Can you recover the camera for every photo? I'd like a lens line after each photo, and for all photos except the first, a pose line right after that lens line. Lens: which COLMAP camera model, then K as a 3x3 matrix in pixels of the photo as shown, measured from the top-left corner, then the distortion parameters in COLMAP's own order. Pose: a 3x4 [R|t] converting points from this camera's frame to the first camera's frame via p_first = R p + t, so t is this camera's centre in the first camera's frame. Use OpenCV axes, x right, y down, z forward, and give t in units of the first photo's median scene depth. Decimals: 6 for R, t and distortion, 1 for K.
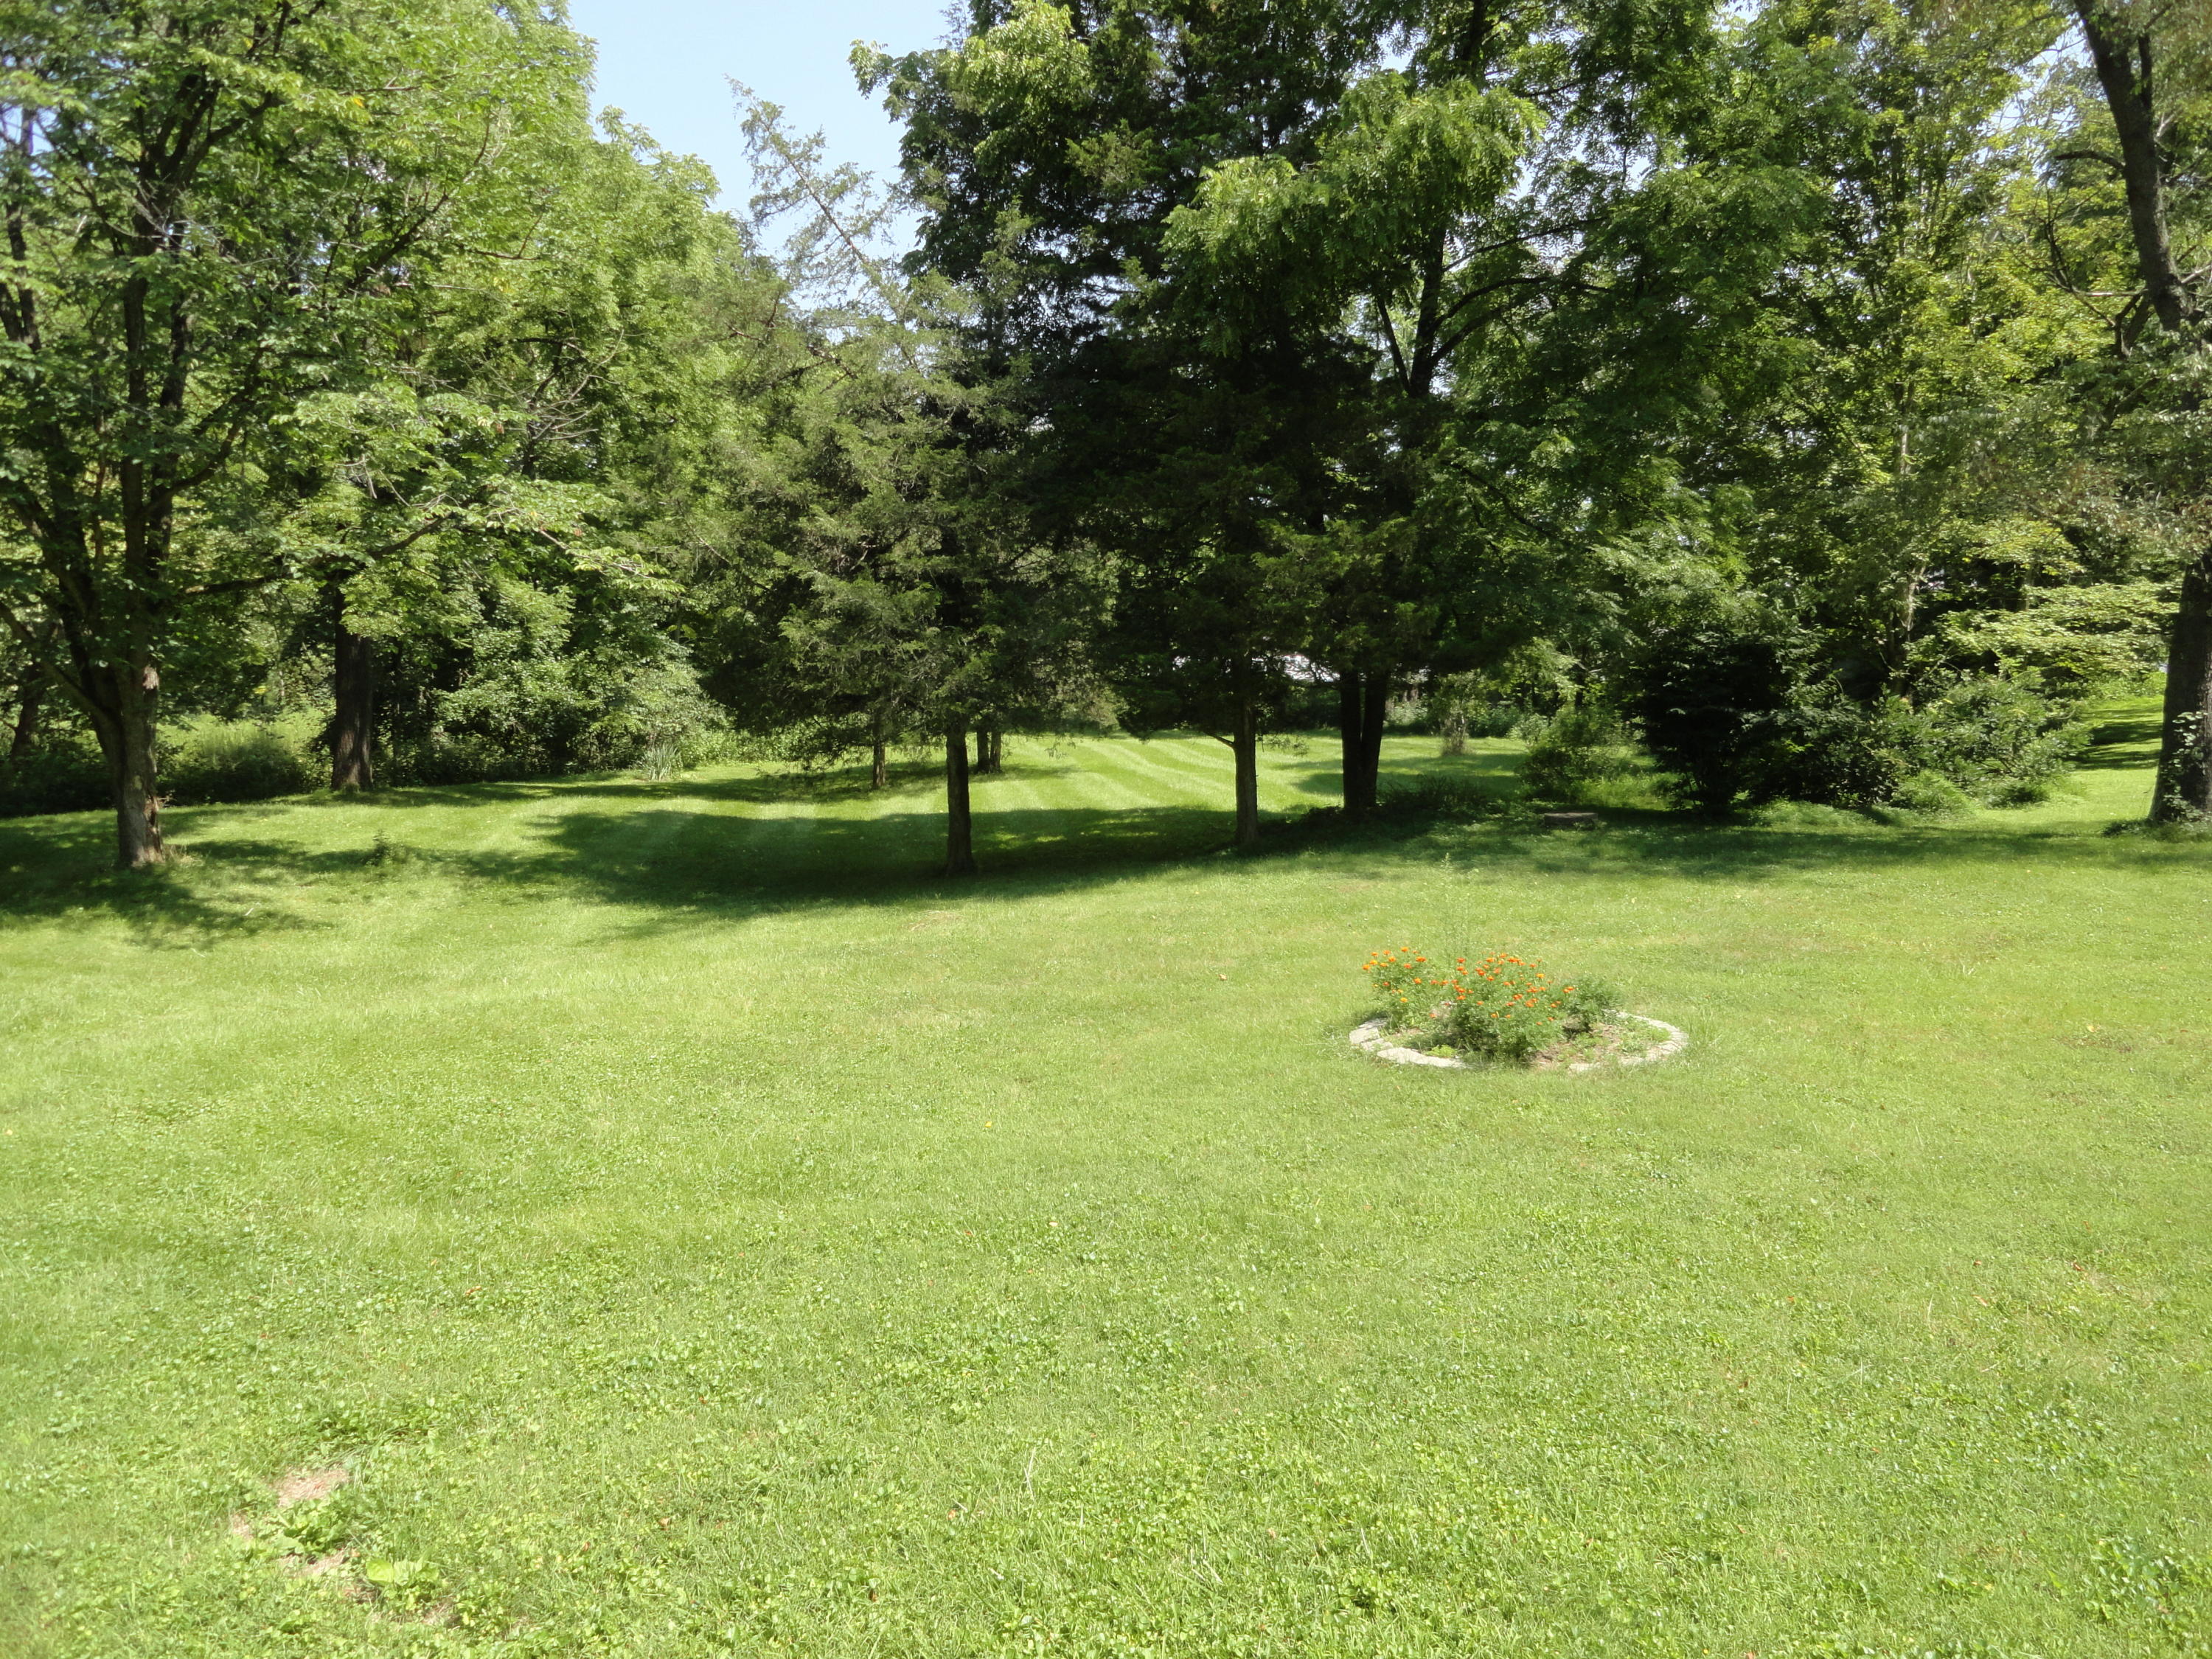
lens RADIAL K [[1522.5, 0, 1146.3], [0, 1522.5, 874.2], [0, 0, 1]] dist [-0.006840, 0.006226]
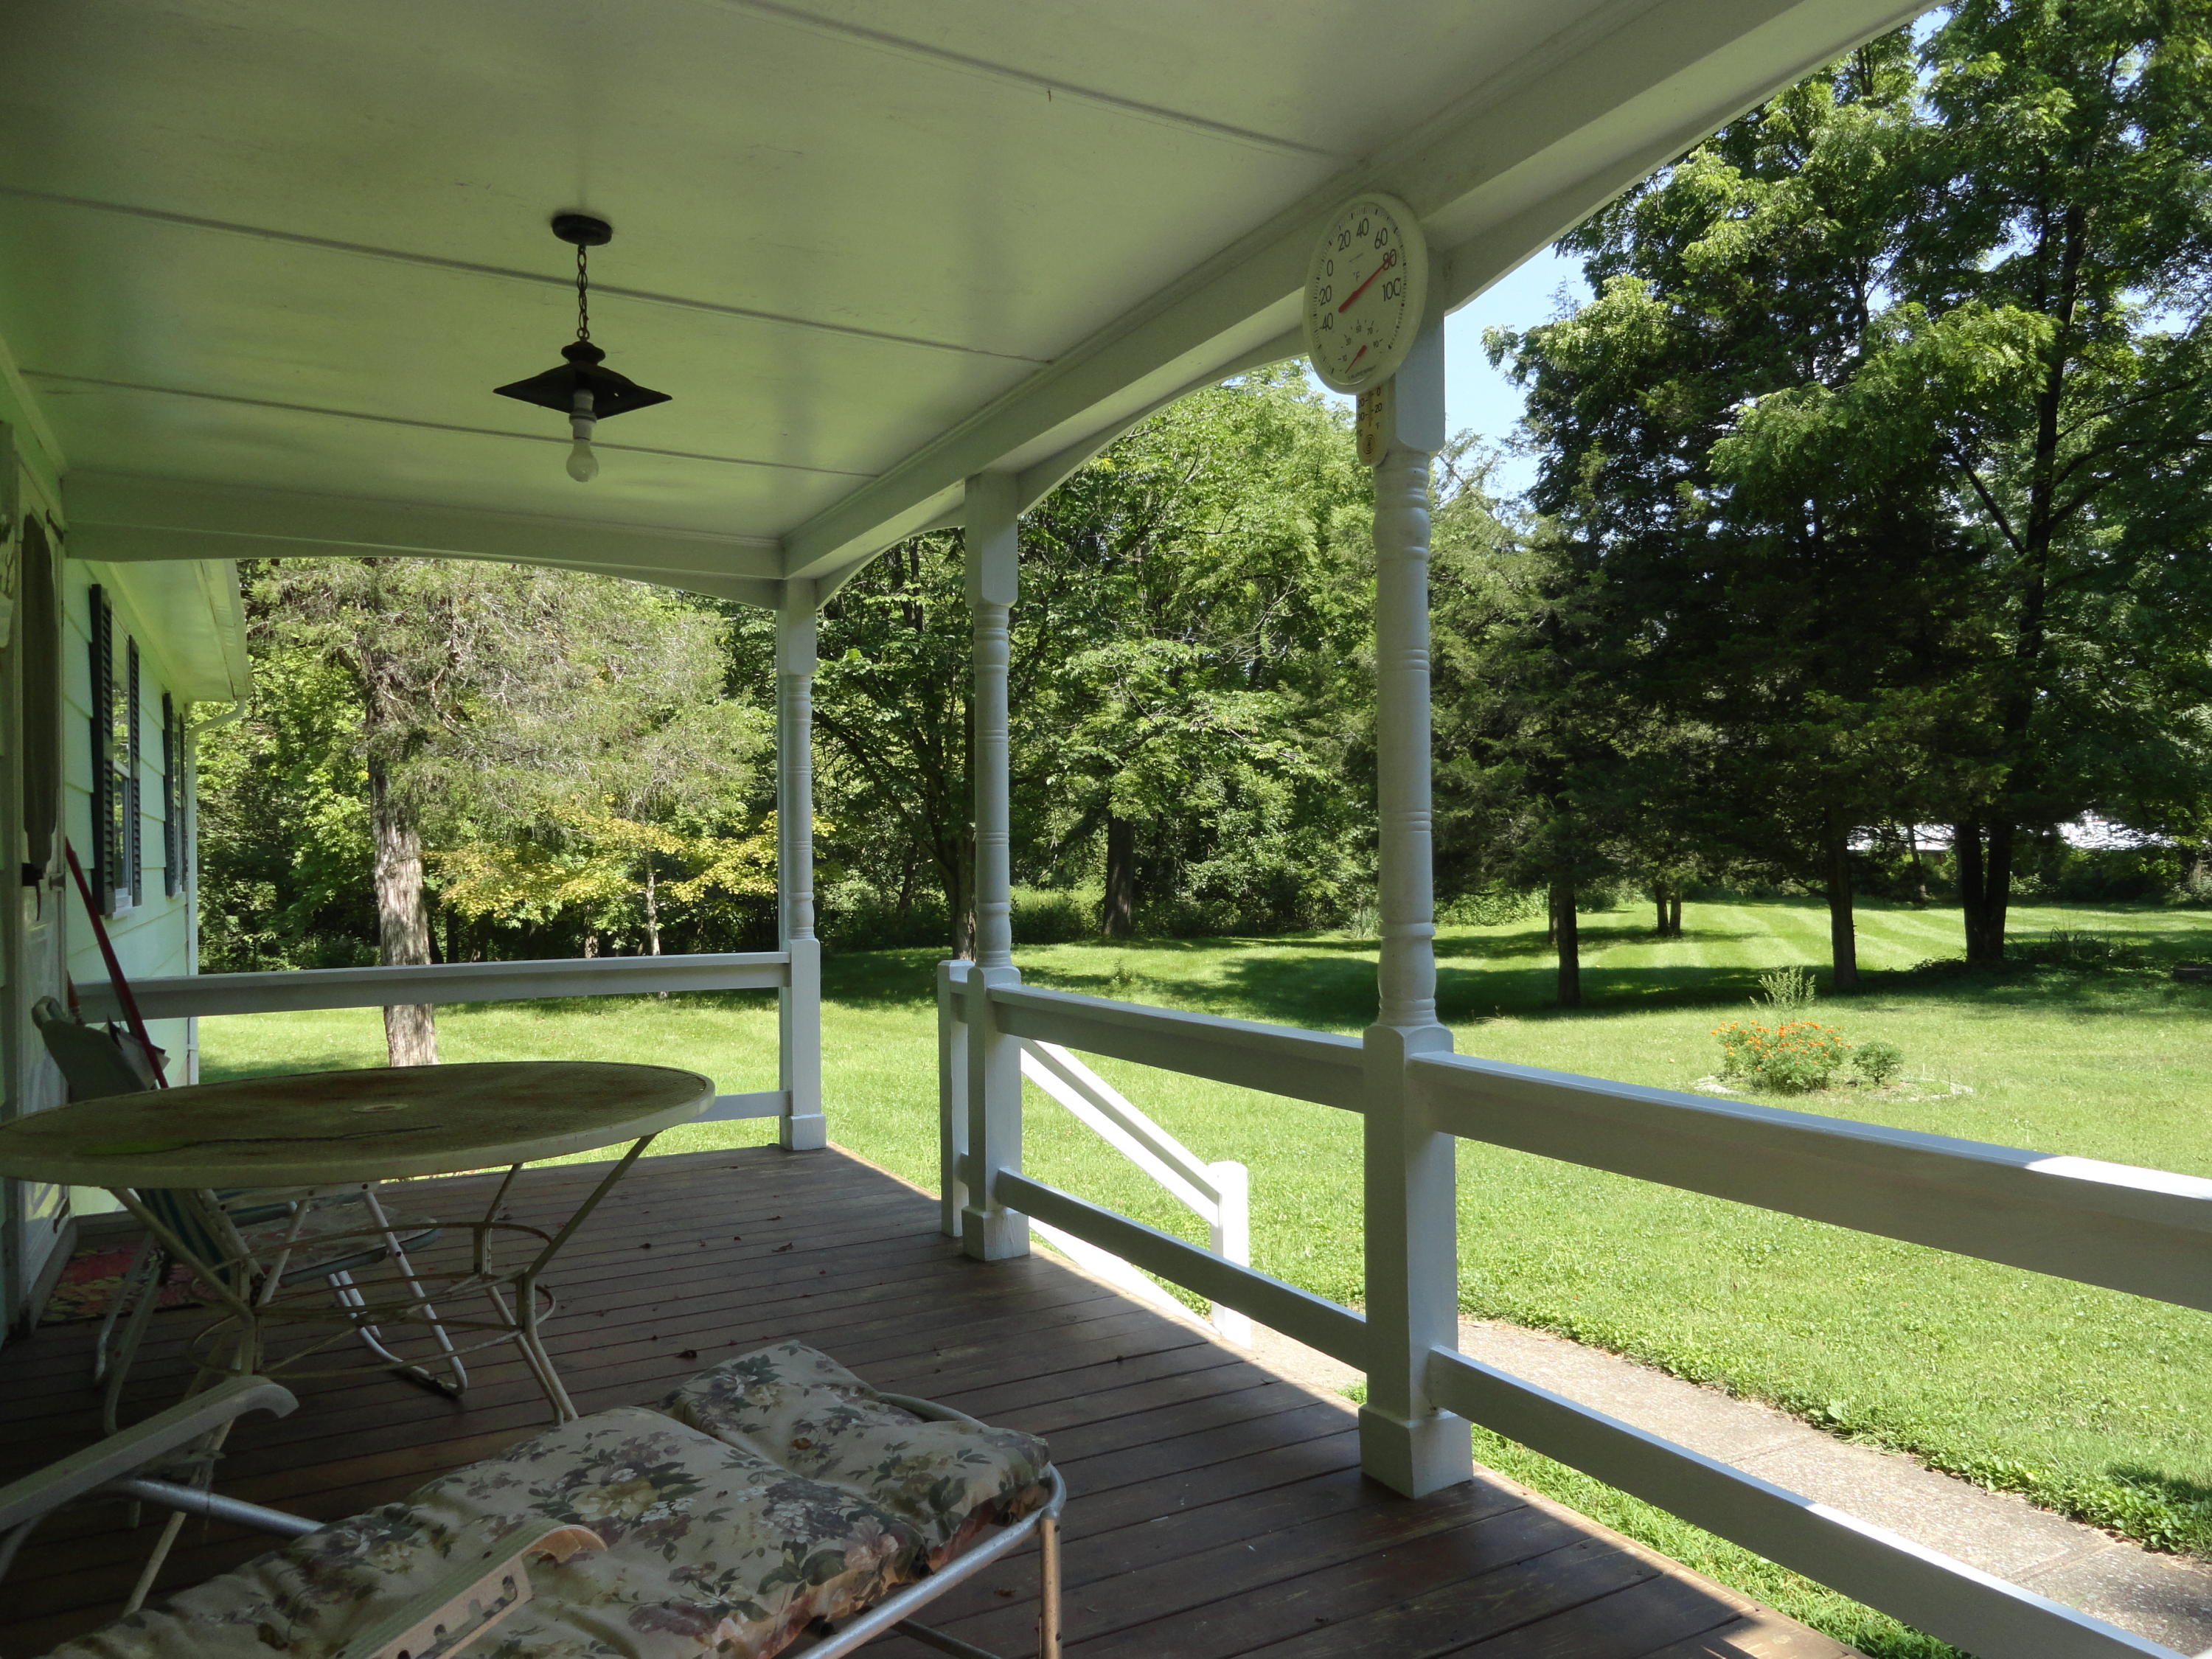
lens RADIAL K [[1522.5, 0, 1108.3], [0, 1522.5, 837.3], [0, 0, 1]] dist [-0.006840, 0.006226]
pose [[0.876153, -0.016673, -0.481745, 0.098324], [-0.050446, 0.990742, -0.126035, 0.024828], [0.479386, 0.134728, 0.867201, -0.122687]]
